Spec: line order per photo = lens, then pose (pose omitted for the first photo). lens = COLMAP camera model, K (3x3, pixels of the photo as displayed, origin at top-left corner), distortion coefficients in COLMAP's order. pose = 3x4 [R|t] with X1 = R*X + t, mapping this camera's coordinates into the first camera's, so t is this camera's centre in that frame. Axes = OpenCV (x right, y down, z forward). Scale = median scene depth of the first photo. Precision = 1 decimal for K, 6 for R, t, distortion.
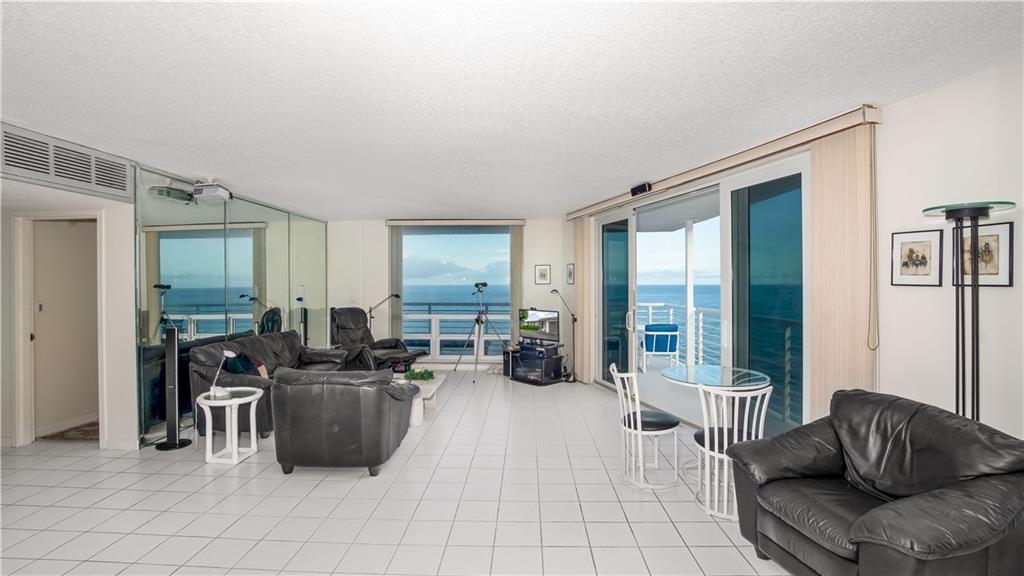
lens RADIAL K [[468.4, 0, 509.3], [0, 468.4, 287.1], [0, 0, 1]] dist [-0.010113, 0.003435]
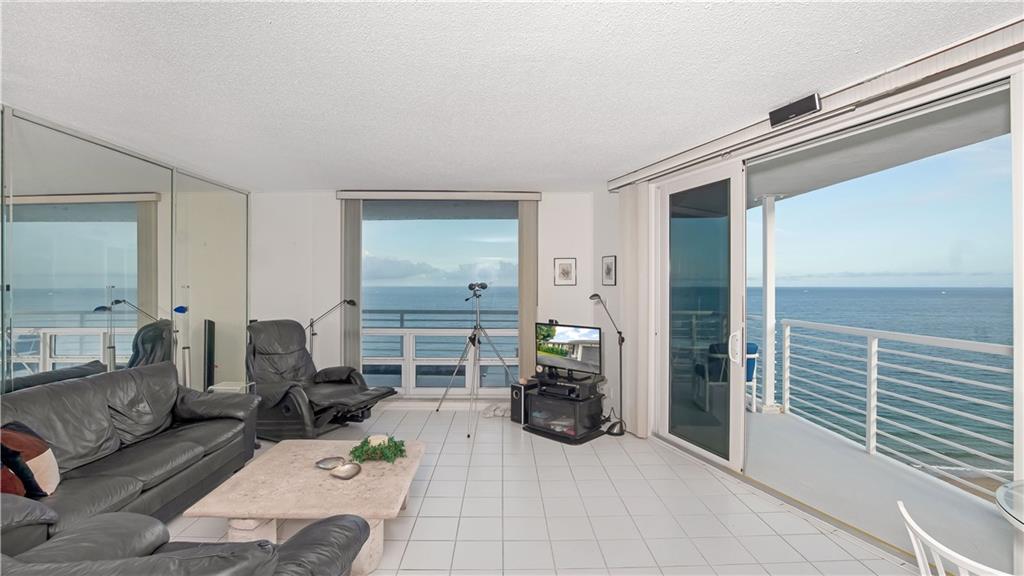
lens RADIAL K [[484.5, 0, 513.2], [0, 484.5, 287.3], [0, 0, 1]] dist [-0.018968, -0.000047]
pose [[0.998667, 0.003878, 0.051474, -0.046040], [-0.003780, 0.999991, -0.002008, -0.002252], [-0.051481, 0.001811, 0.998672, 0.304930]]
